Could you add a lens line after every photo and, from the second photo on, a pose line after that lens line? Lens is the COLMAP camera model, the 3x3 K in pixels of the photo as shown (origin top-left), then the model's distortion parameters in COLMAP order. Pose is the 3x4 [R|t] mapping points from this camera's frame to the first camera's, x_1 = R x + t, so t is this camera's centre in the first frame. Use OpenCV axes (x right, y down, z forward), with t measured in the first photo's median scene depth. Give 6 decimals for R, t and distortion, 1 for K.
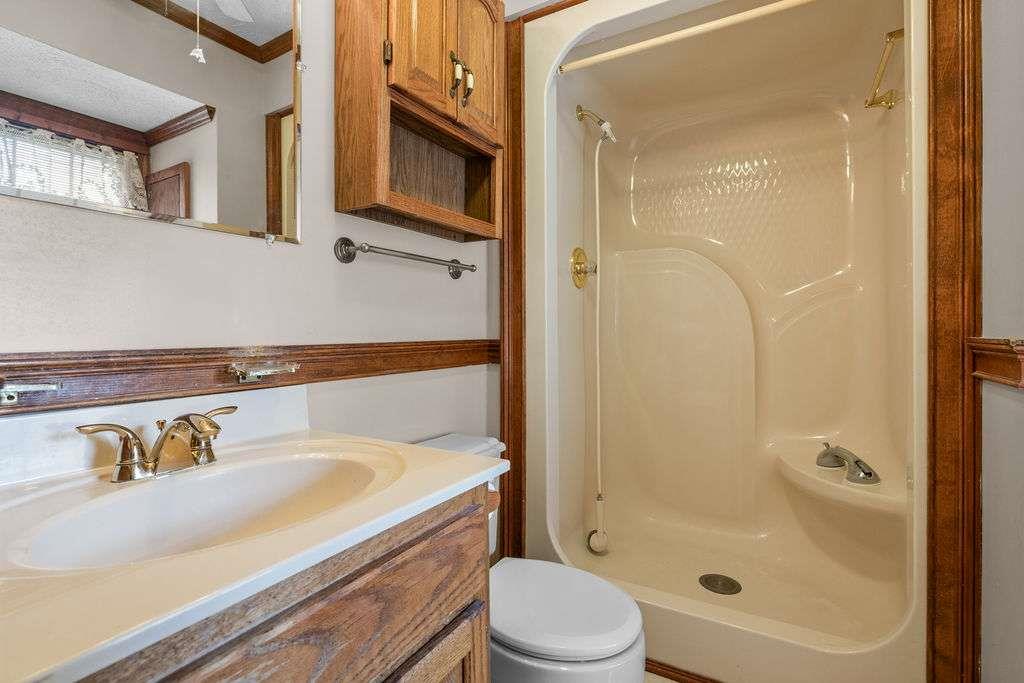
lens RADIAL K [[487.4, 0, 512.0], [0, 487.4, 341.5], [0, 0, 1]] dist [-0.001950, -0.000565]
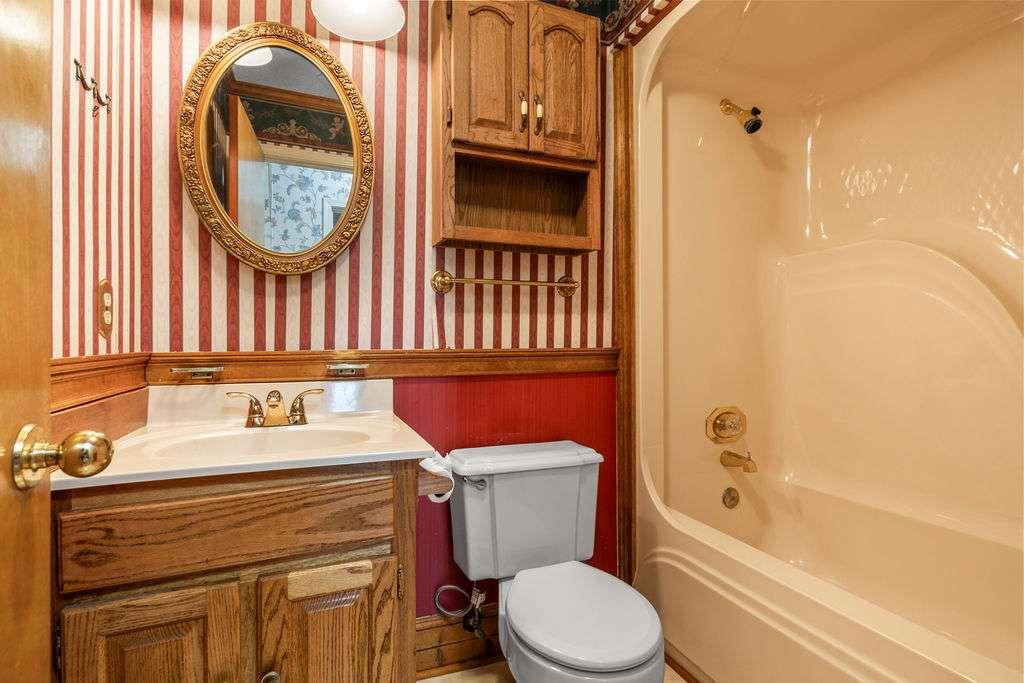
lens RADIAL K [[487.4, 0, 512.0], [0, 487.4, 341.5], [0, 0, 1]] dist [-0.001950, -0.000565]
pose [[0.782857, 0.010076, -0.622121, 0.616259], [-0.024889, 0.999576, -0.015130, -0.005476], [0.621704, 0.027328, 0.782775, 0.143566]]
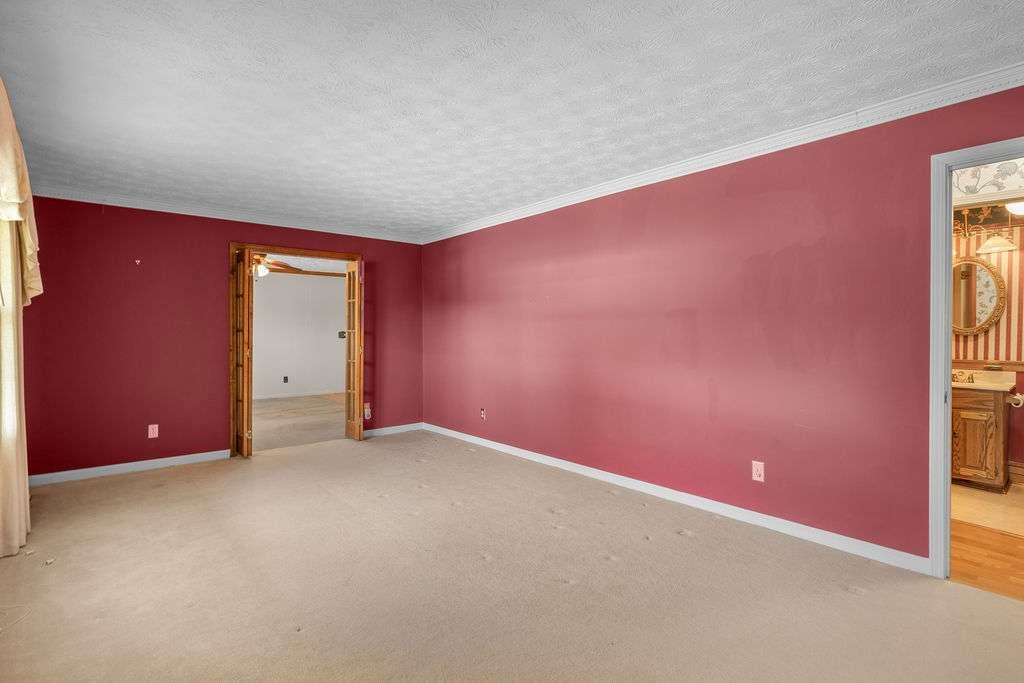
lens RADIAL K [[487.4, 0, 512.0], [0, 487.4, 341.5], [0, 0, 1]] dist [-0.001950, -0.000565]
pose [[-0.350644, 0.022516, -0.936238, 3.851597], [-0.018971, 0.999335, 0.031138, -0.161252], [0.936316, 0.028680, -0.349984, -1.114364]]
